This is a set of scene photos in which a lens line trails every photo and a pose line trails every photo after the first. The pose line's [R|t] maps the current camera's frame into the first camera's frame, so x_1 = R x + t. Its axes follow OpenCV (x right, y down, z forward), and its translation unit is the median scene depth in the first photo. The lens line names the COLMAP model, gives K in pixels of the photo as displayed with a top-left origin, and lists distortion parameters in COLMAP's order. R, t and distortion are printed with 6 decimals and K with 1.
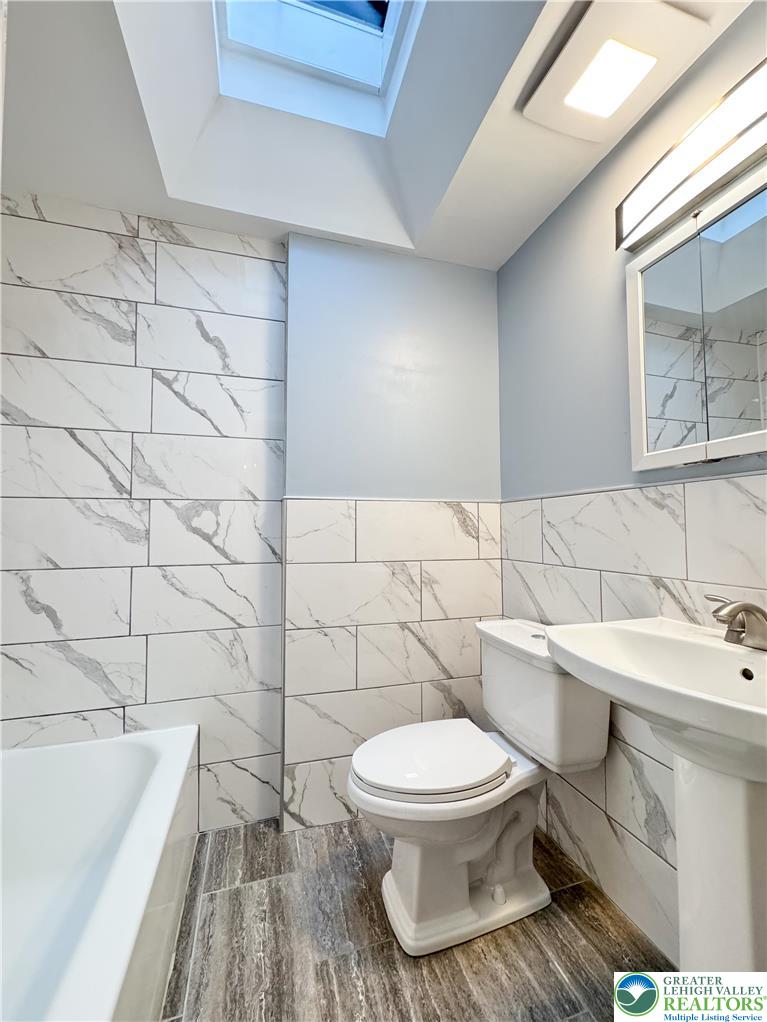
lens RADIAL K [[410.7, 0, 389.6], [0, 410.7, 513.4], [0, 0, 1]] dist [-0.001395, 0.000015]
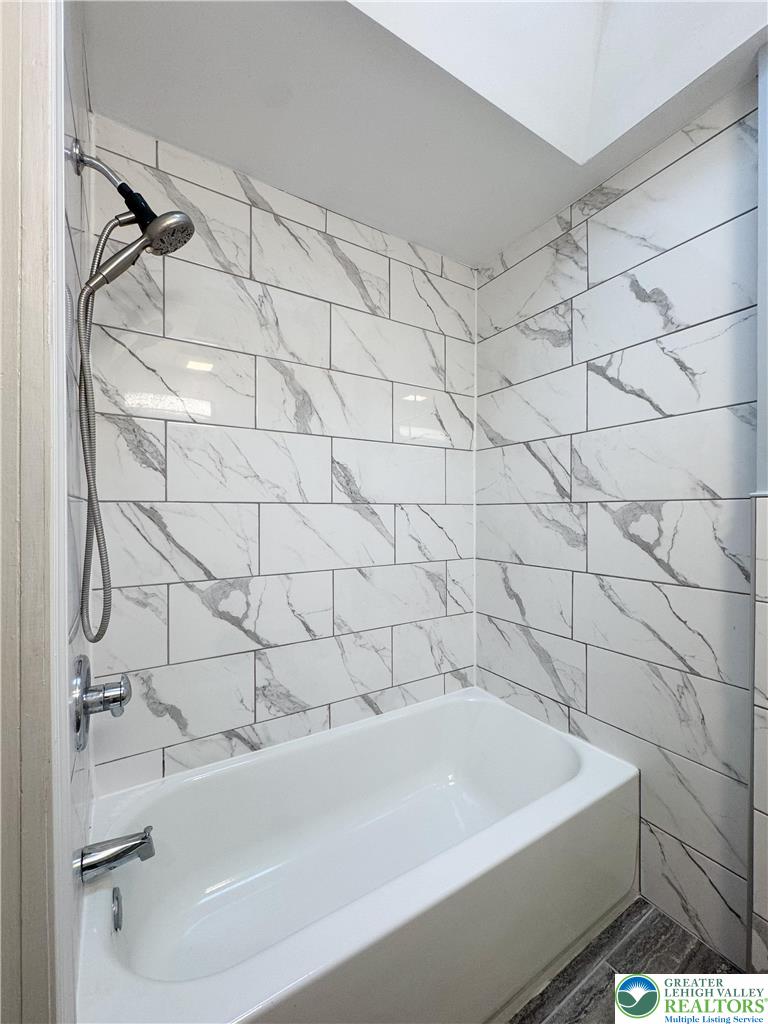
lens RADIAL K [[411.5, 0, 378.6], [0, 411.5, 518.7], [0, 0, 1]] dist [-0.001395, 0.000015]
pose [[0.252114, 0.016891, -0.967550, 0.211246], [0.029648, 0.999243, 0.025169, -0.034848], [0.967243, -0.035031, 0.251422, 0.299617]]
